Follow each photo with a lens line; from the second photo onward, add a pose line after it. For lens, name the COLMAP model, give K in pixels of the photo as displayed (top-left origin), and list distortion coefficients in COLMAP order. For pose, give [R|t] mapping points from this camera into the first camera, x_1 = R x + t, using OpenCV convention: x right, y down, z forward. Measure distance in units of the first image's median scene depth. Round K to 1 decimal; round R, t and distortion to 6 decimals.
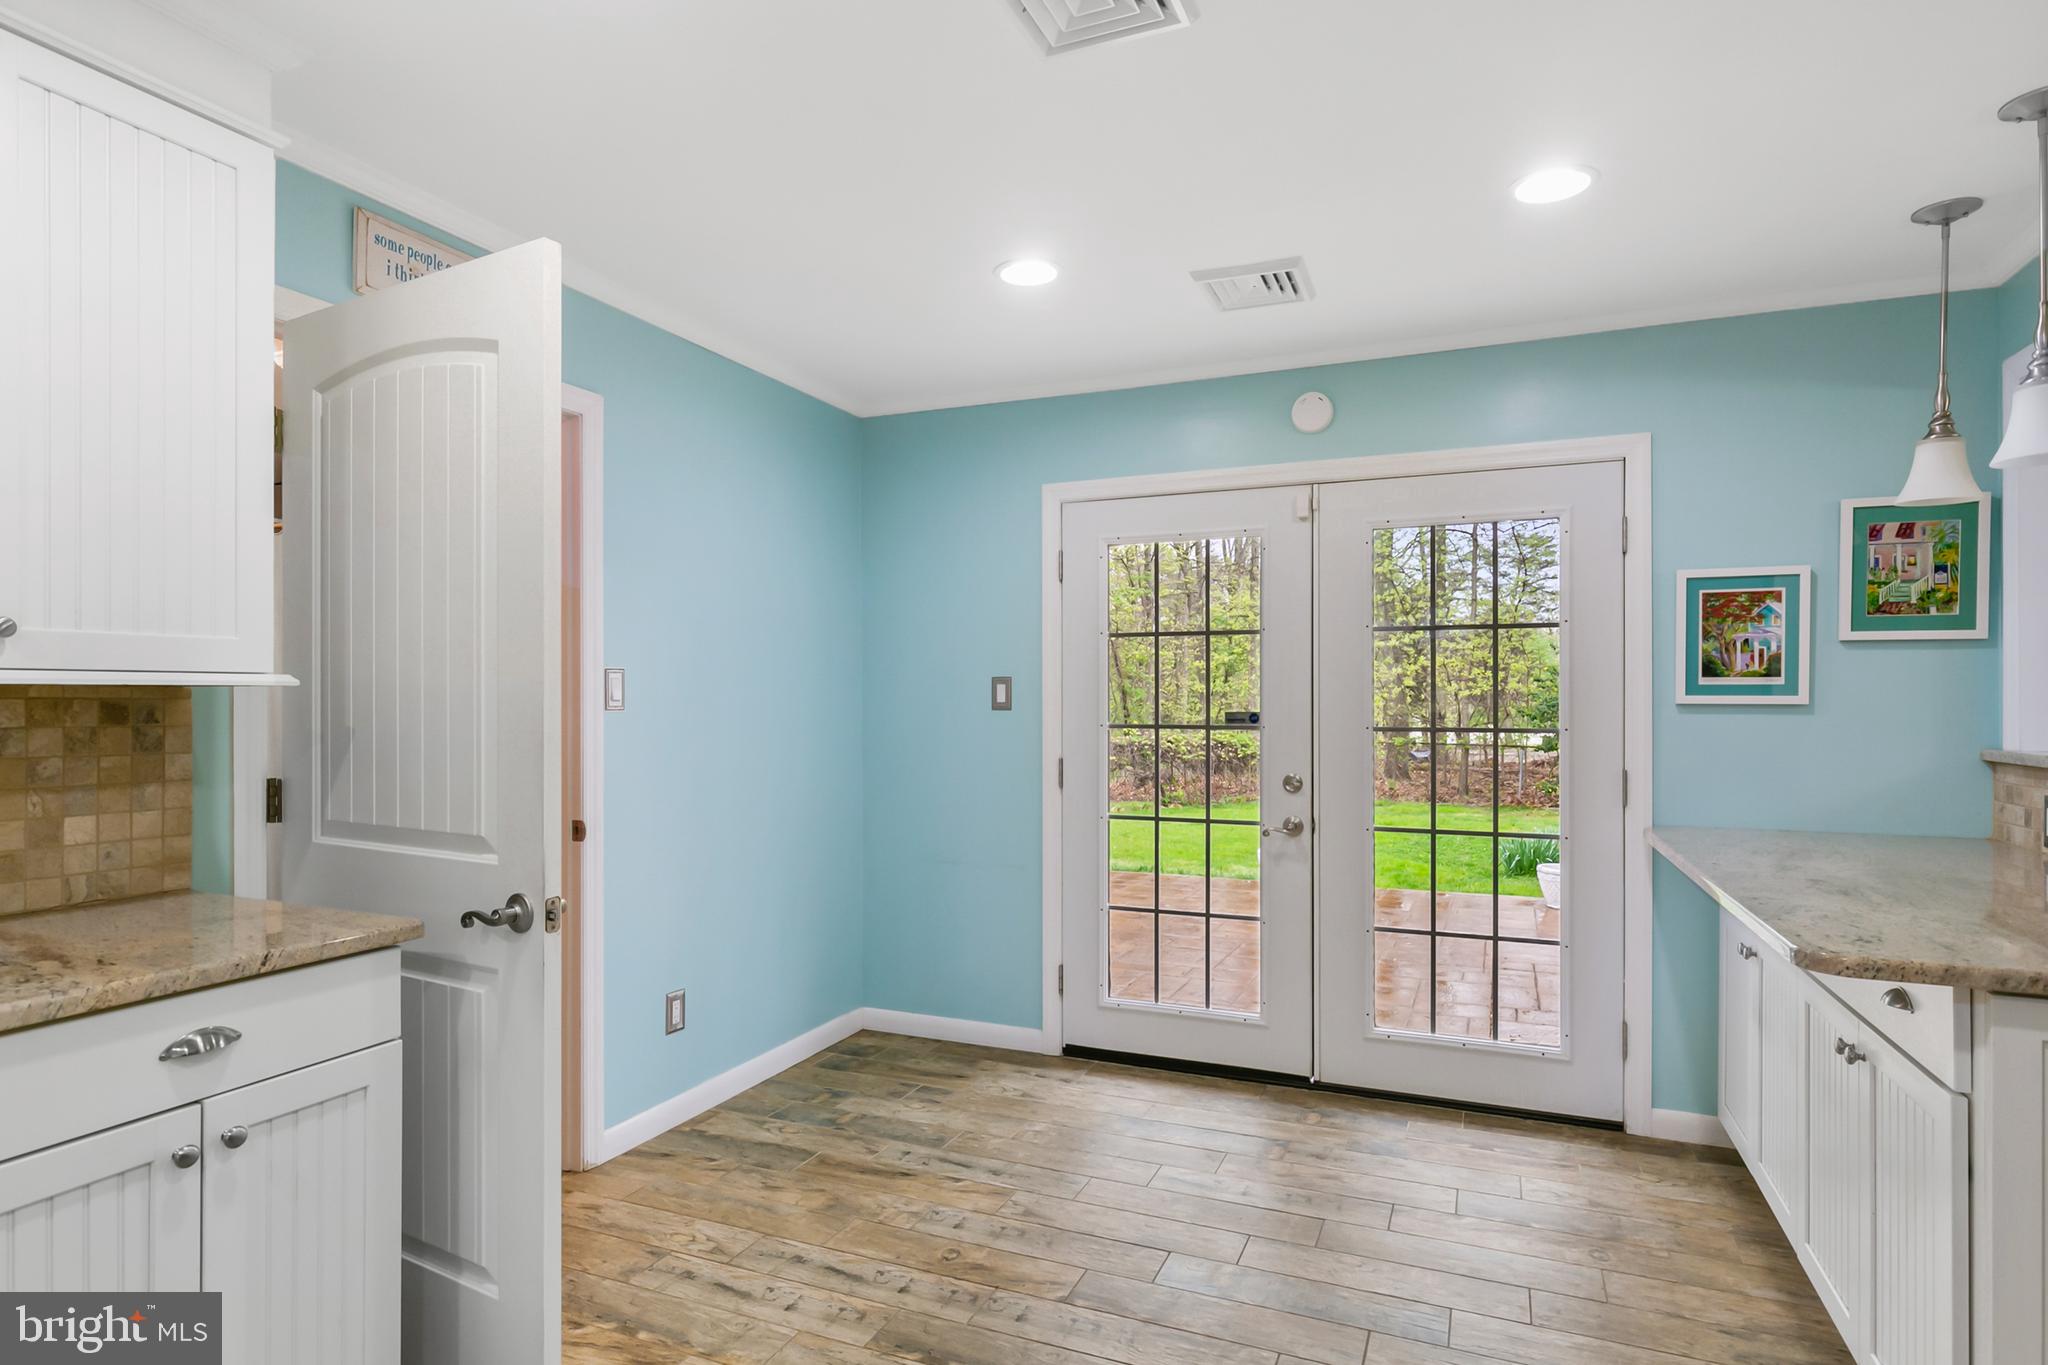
lens RADIAL K [[1136.5, 0, 1013.2], [0, 1136.5, 675.3], [0, 0, 1]] dist [0.004599, -0.002505]
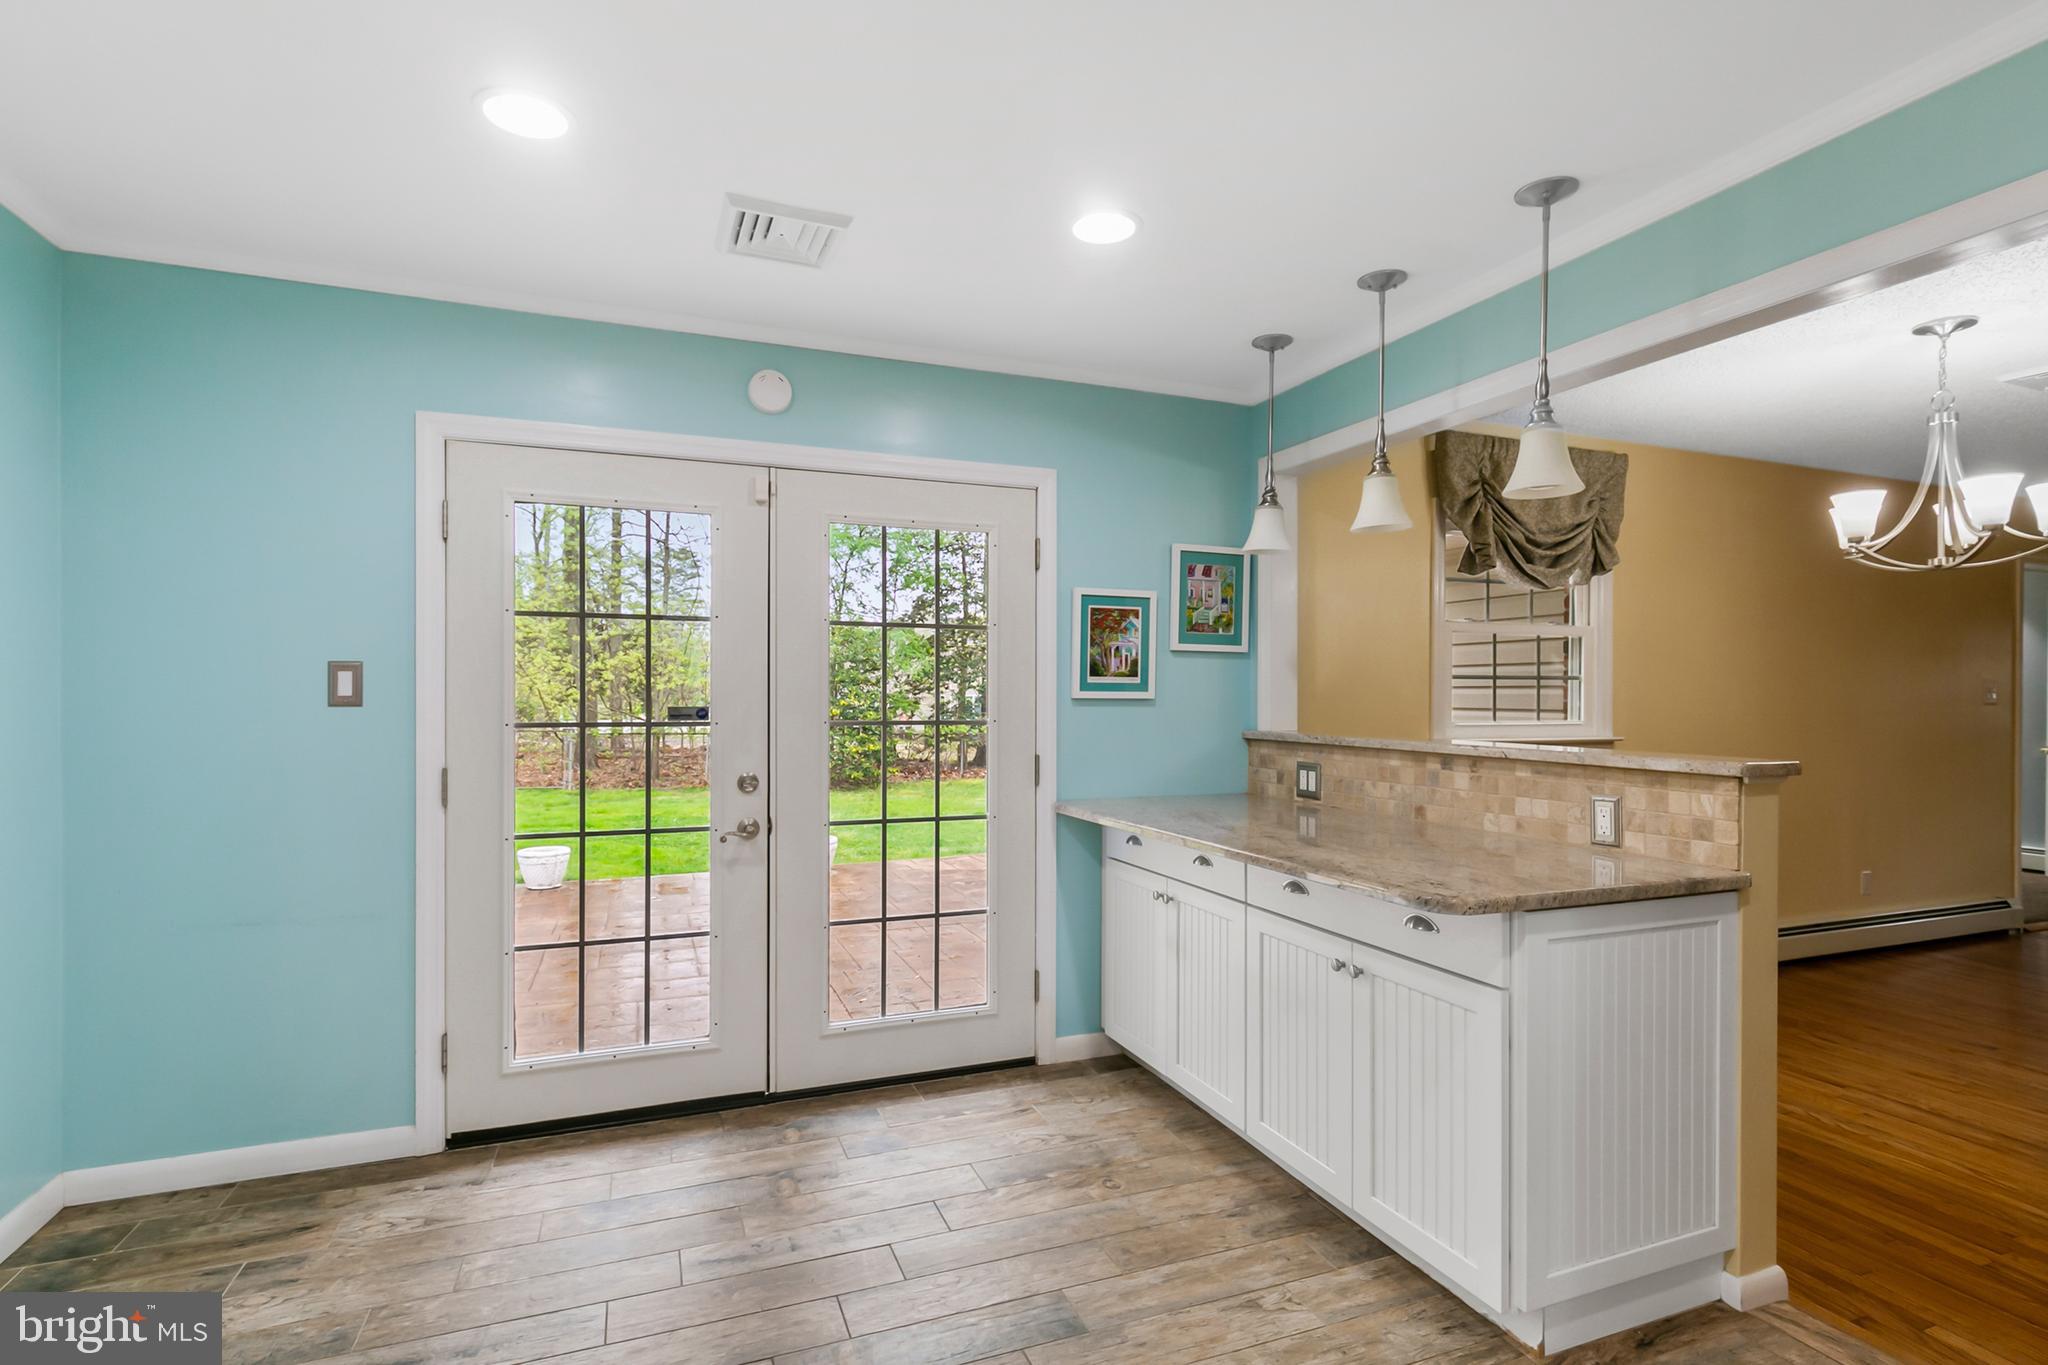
lens RADIAL K [[1006.8, 0, 1024.6], [0, 1006.8, 682.9], [0, 0, 1]] dist [0.002133, -0.000027]
pose [[0.698883, 0.010520, 0.715159, -0.201768], [-0.019166, 0.999808, 0.004022, 0.005179], [-0.714980, -0.016518, 0.698950, 0.274738]]
